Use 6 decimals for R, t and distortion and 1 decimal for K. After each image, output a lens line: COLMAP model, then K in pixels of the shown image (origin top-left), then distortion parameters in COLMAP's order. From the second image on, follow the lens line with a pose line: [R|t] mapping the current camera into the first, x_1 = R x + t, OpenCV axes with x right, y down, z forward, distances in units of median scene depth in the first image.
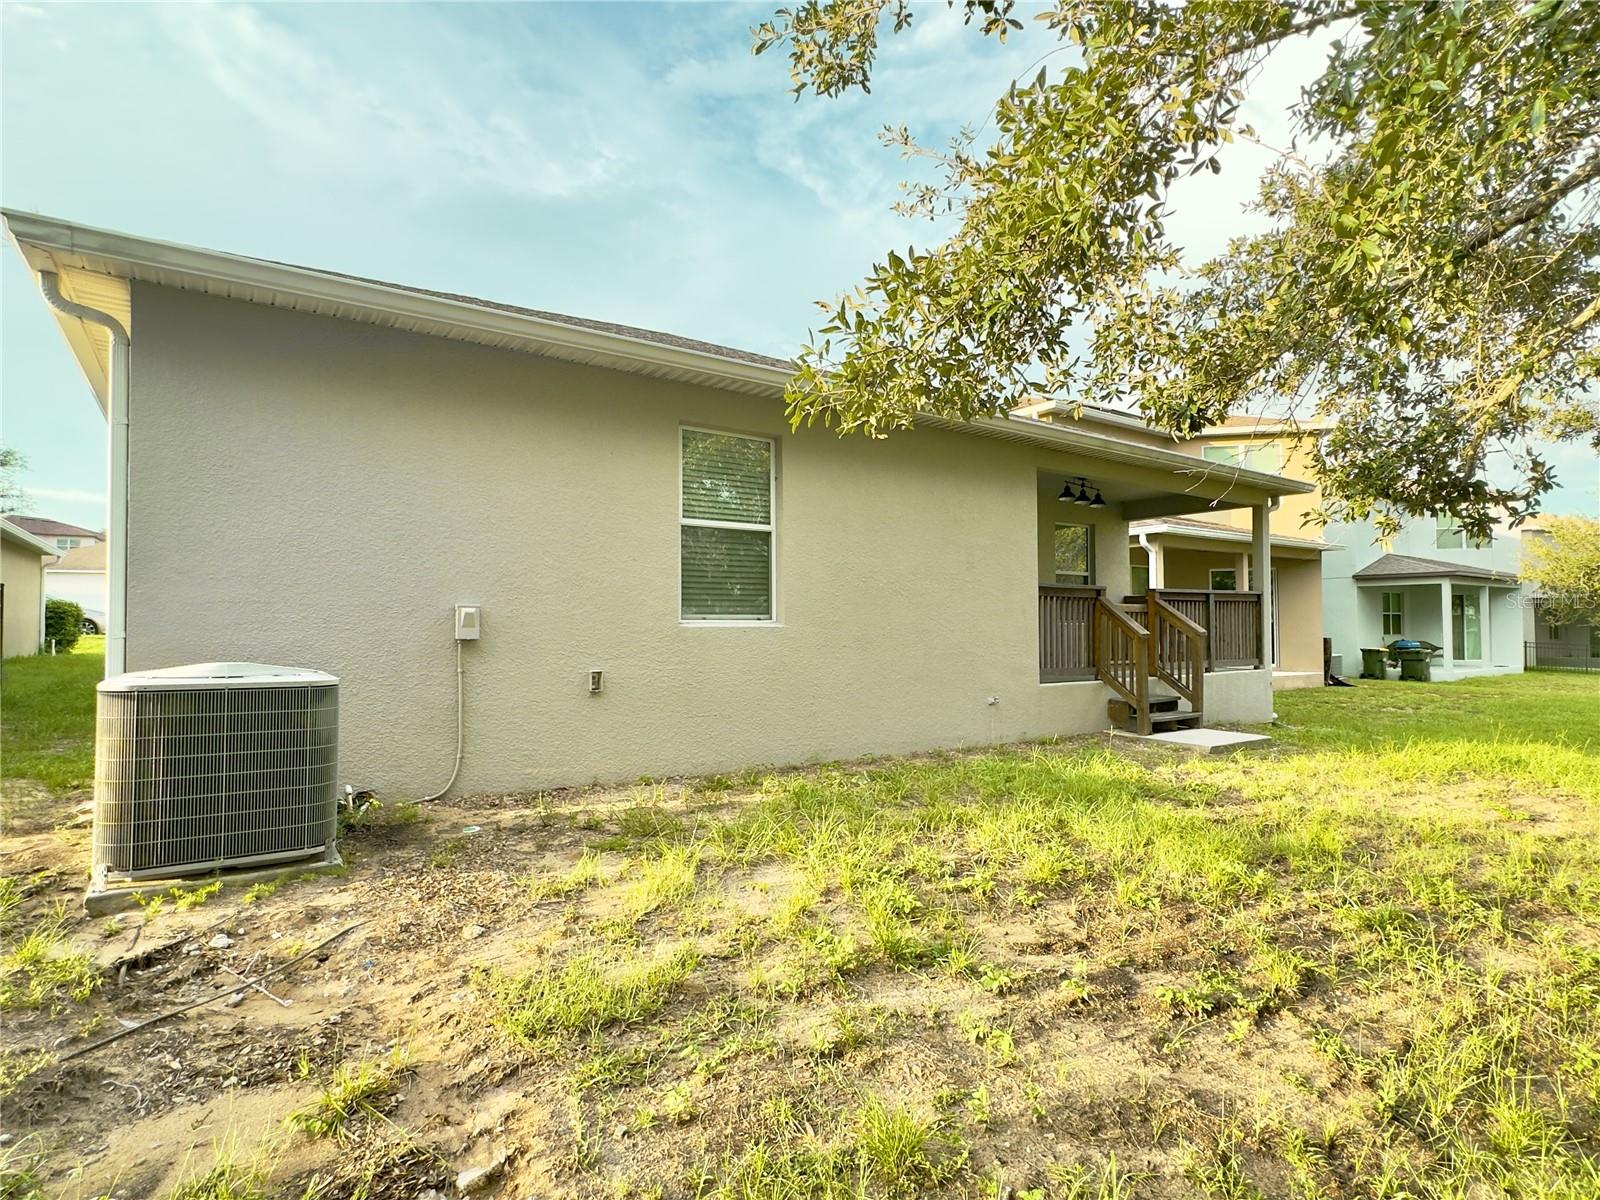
lens RADIAL K [[831.5, 0, 805.2], [0, 831.5, 618.6], [0, 0, 1]] dist [-0.025720, 0.000263]
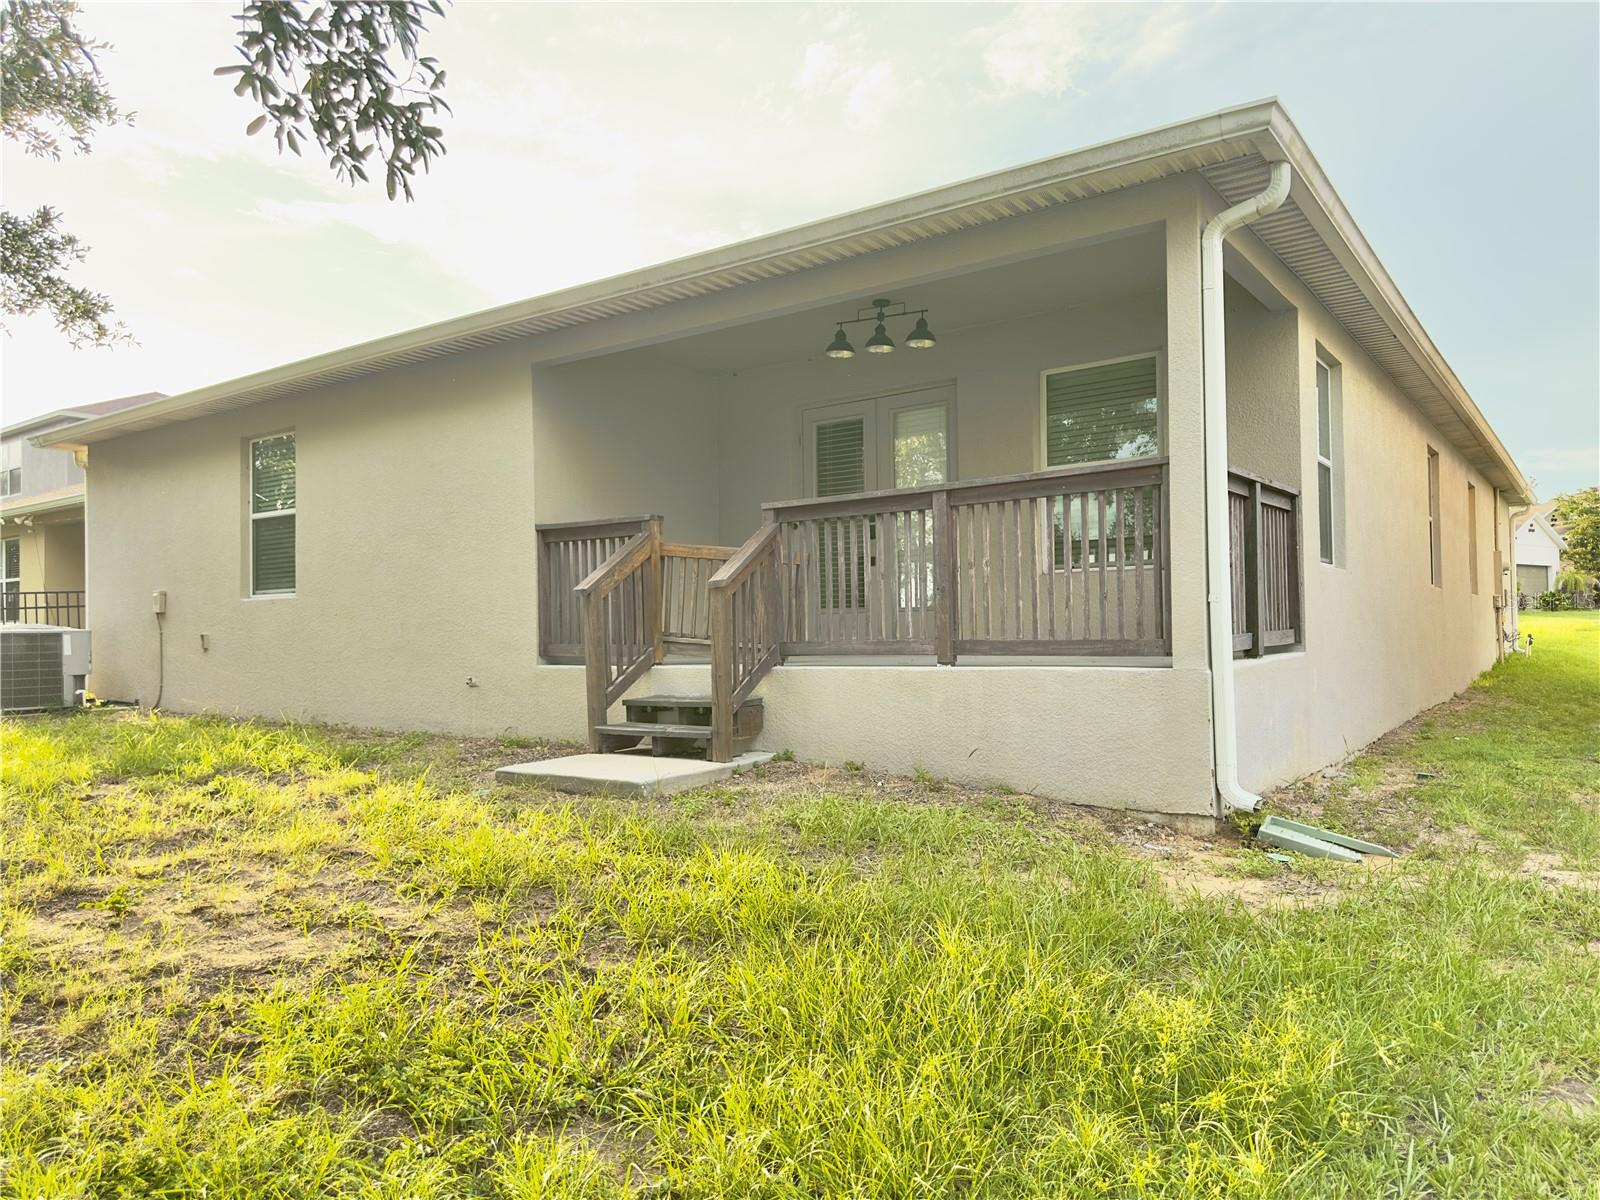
lens RADIAL K [[1118.9, 0, 802.3], [0, 1118.9, 608.8], [0, 0, 1]] dist [0.114872, -0.173403]
pose [[0.328773, -0.009721, -0.944359, 1.644700], [0.034239, 0.999412, 0.001633, 0.045577], [0.943788, -0.032871, 0.328912, 1.135703]]
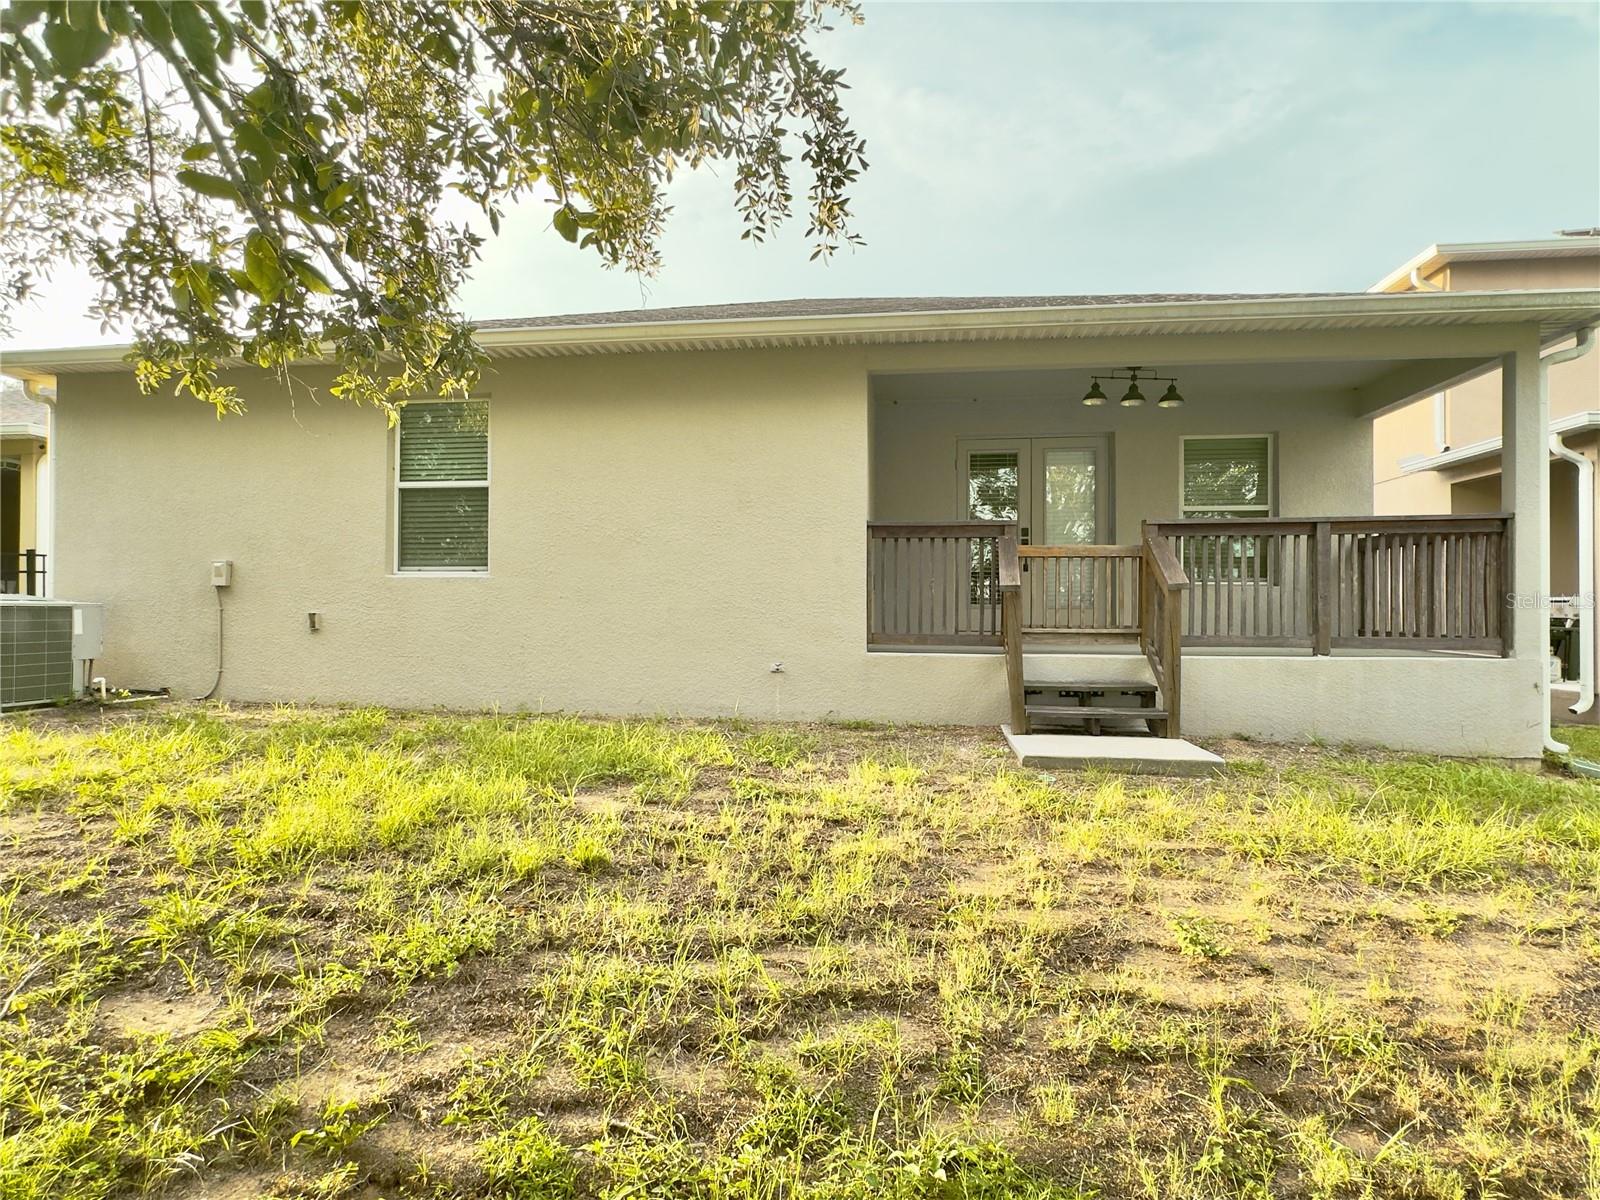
lens RADIAL K [[819.1, 0, 800.0], [0, 819.1, 600.0], [0, 0, 1]] dist [-0.000004, 0.000242]
pose [[0.737957, -0.001031, -0.674847, 0.953738], [-0.000174, 0.999999, -0.001718, 0.040275], [0.674848, 0.001385, 0.737955, 0.504783]]
